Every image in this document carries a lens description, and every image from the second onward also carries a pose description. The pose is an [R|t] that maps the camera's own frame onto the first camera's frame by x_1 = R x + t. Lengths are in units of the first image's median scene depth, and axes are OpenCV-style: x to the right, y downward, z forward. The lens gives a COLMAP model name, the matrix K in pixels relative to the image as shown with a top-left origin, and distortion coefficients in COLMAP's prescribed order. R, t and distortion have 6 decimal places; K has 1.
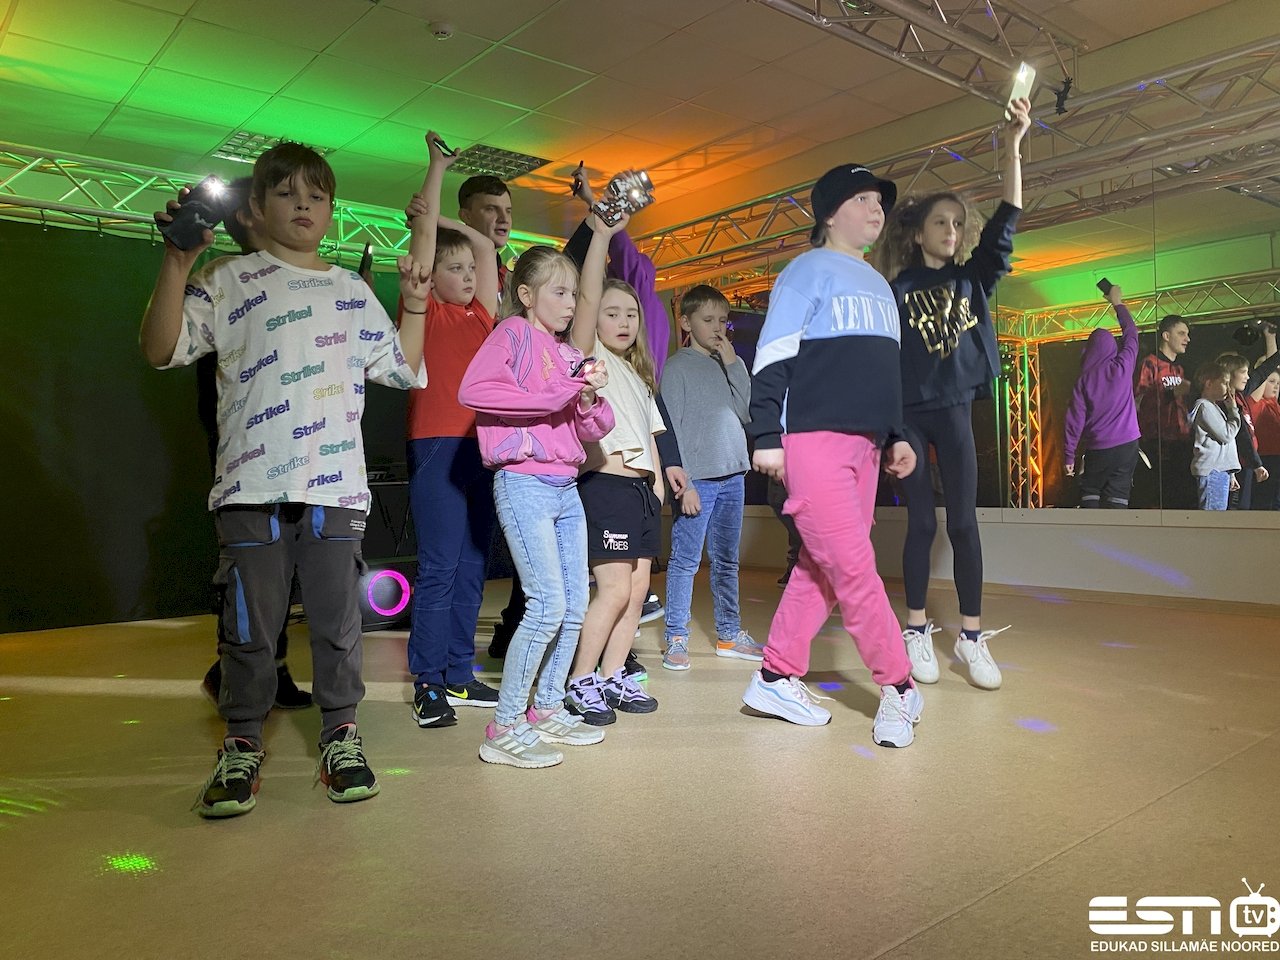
lens RADIAL K [[970.3, 0, 630.8], [0, 970.3, 479.4], [0, 0, 1]] dist [0.001861, -0.012678]
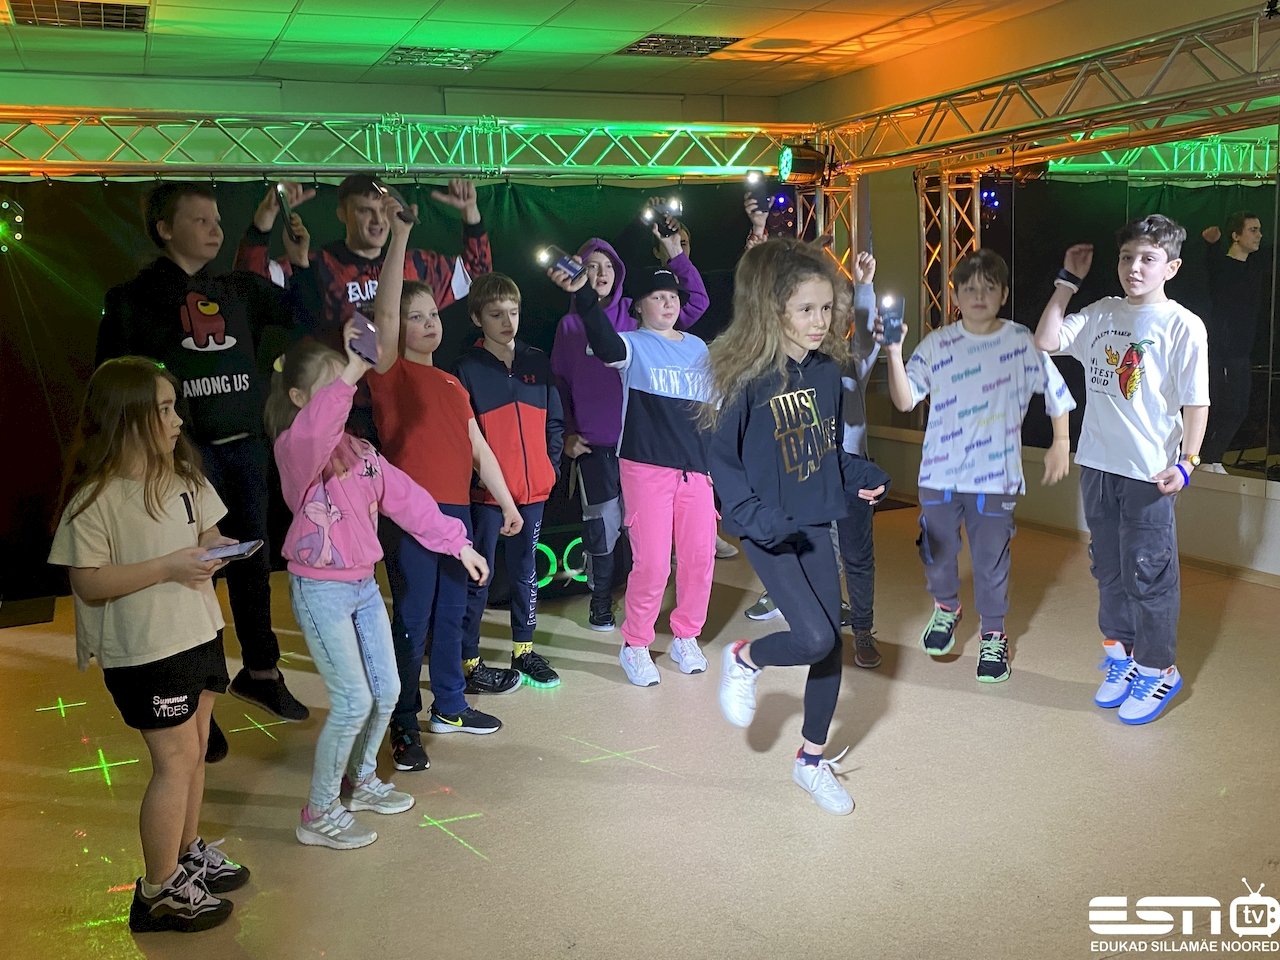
lens RADIAL K [[1182.6, 0, 641.1], [0, 1182.6, 472.4], [0, 0, 1]] dist [0.007001, -0.017184]
pose [[0.959315, 0.028392, -0.280906, 0.176121], [0.016576, 0.987551, 0.156425, -0.154115], [0.281850, -0.154717, 0.946902, -0.083420]]
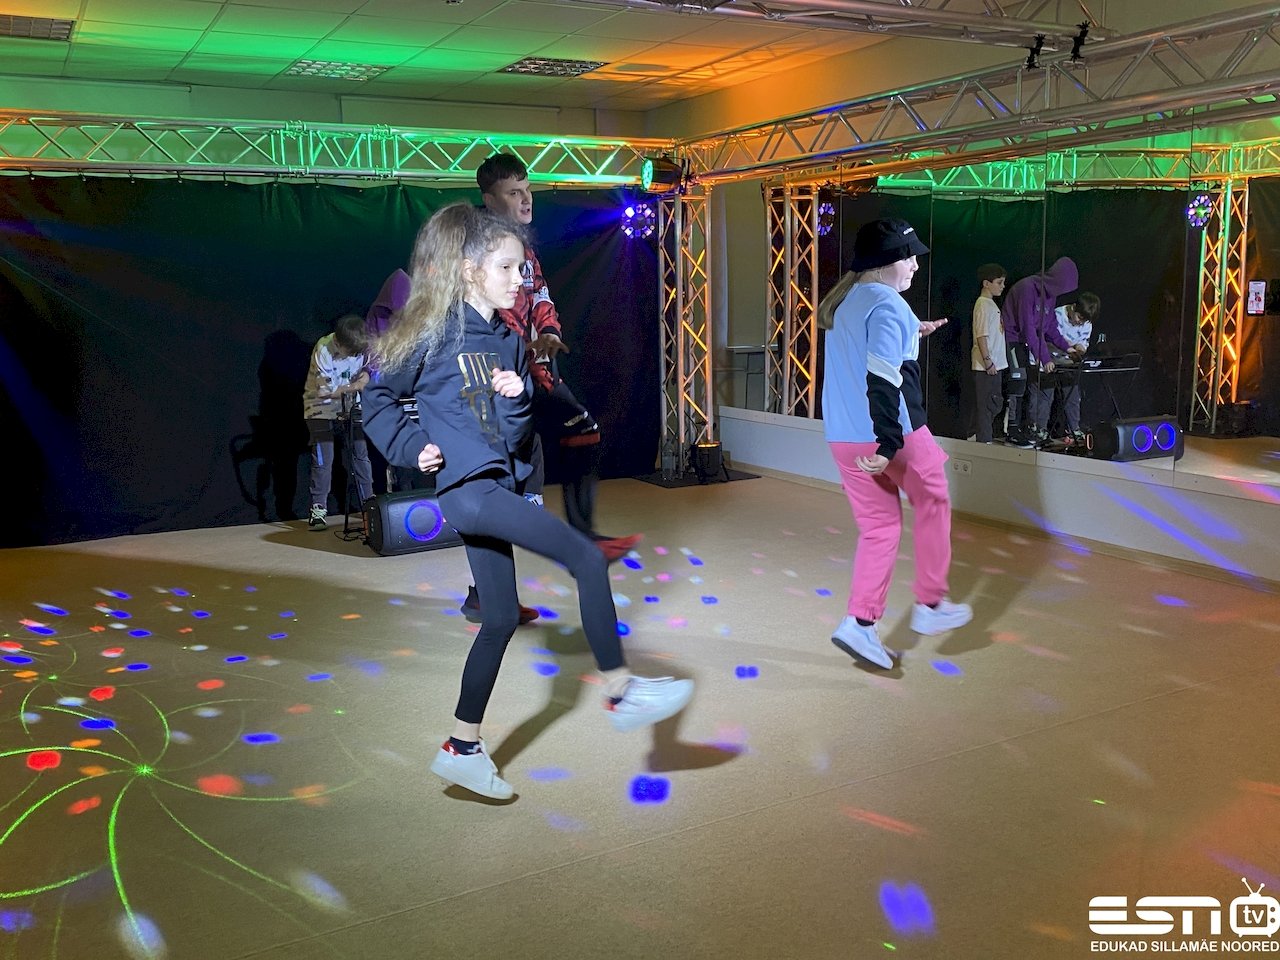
lens RADIAL K [[1142.7, 0, 628.3], [0, 1142.7, 481.3], [0, 0, 1]] dist [0.048061, -0.123812]
pose [[0.979610, 0.037044, -0.197466, 0.232888], [-0.002197, 0.984772, 0.173838, -0.154086], [0.200898, -0.169860, 0.964773, -0.220480]]
